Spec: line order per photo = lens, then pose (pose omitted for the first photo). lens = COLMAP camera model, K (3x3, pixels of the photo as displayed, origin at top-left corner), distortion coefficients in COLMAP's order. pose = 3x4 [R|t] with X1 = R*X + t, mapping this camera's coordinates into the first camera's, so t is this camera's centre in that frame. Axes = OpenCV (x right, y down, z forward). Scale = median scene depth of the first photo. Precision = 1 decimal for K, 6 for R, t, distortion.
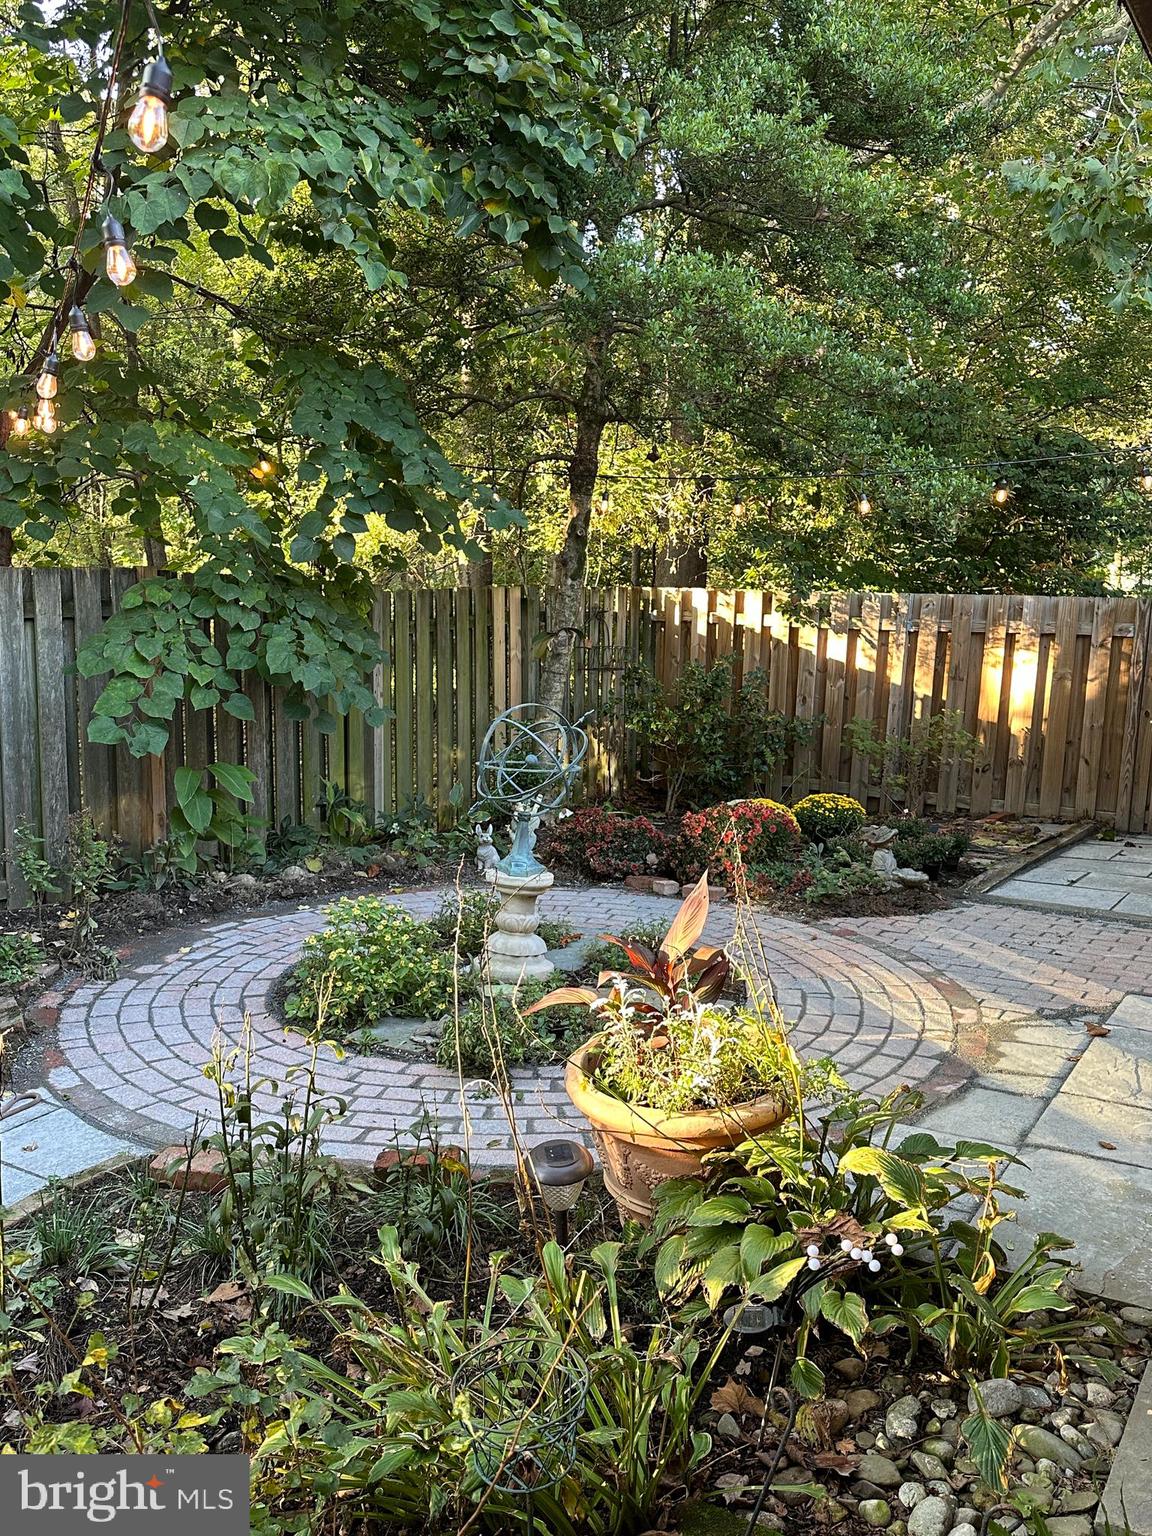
lens RADIAL K [[1346.1, 0, 576.0], [0, 1346.1, 768.0], [0, 0, 1]] dist [0.040421, -0.005518]
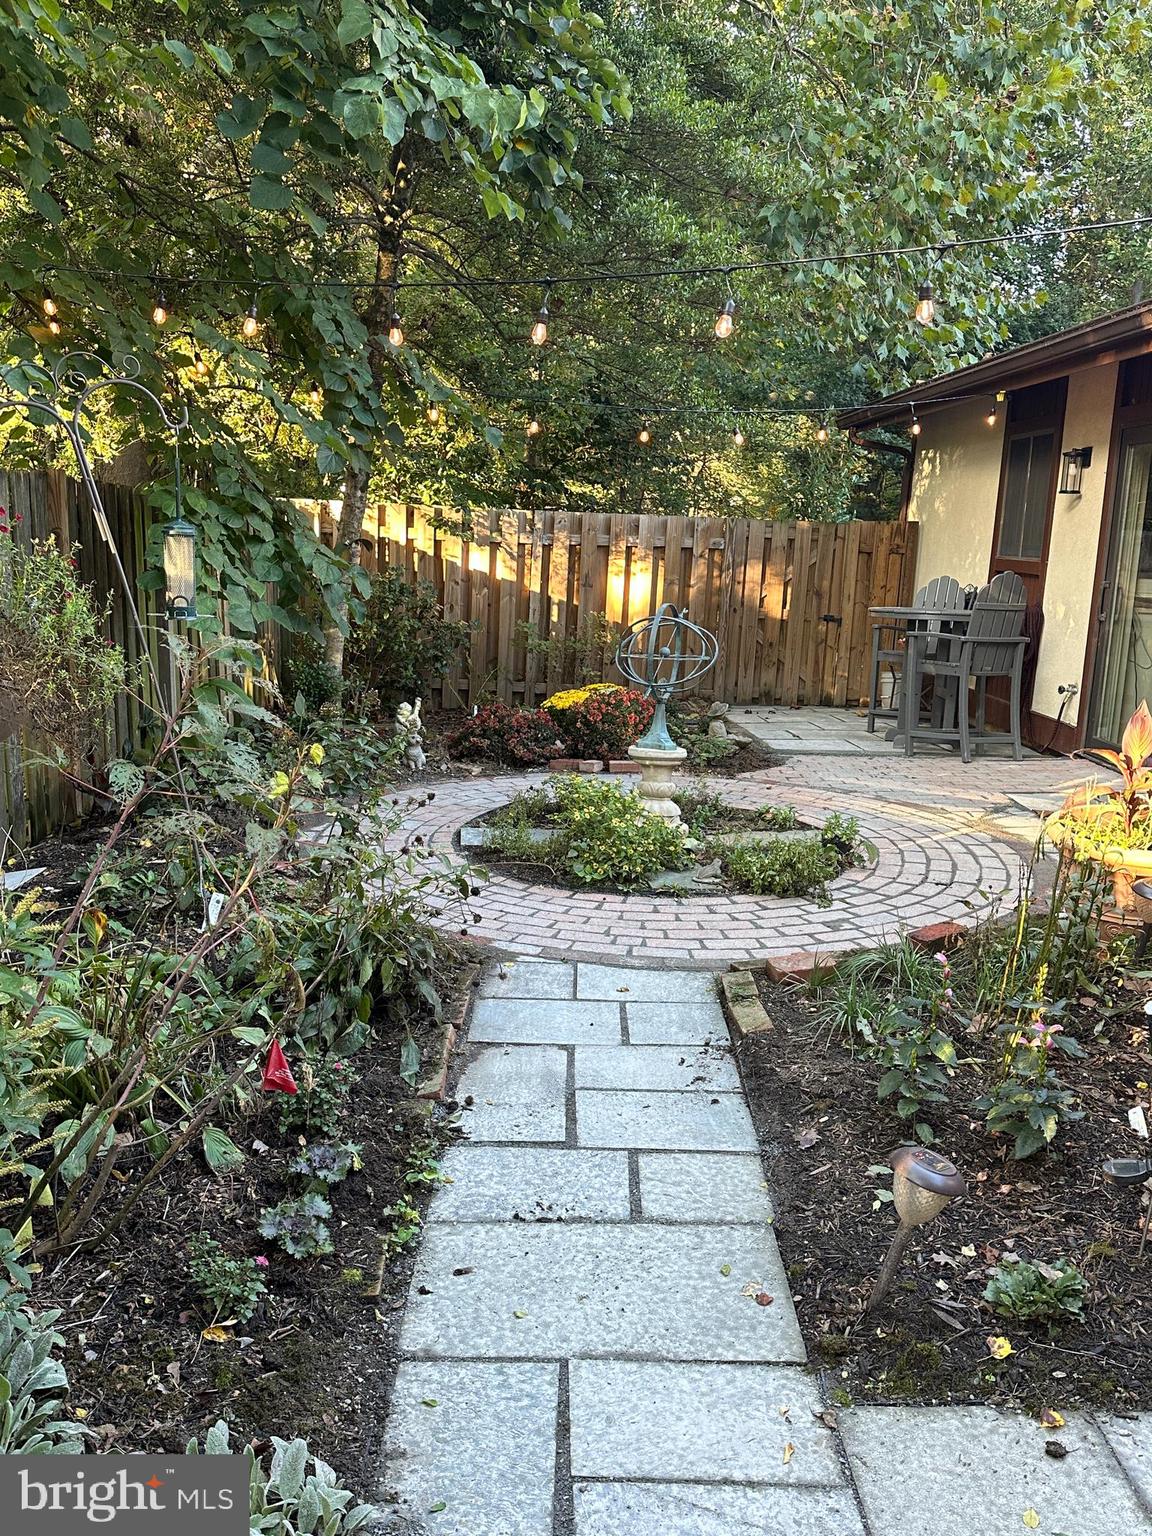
lens RADIAL K [[1351.9, 0, 576.0], [0, 1351.9, 768.0], [0, 0, 1]] dist [0.169932, 0.000035]
pose [[0.824280, -0.090809, 0.558853, -0.391351], [0.056754, 0.995335, 0.078025, -0.000863], [-0.563331, -0.032598, 0.825588, 0.025943]]
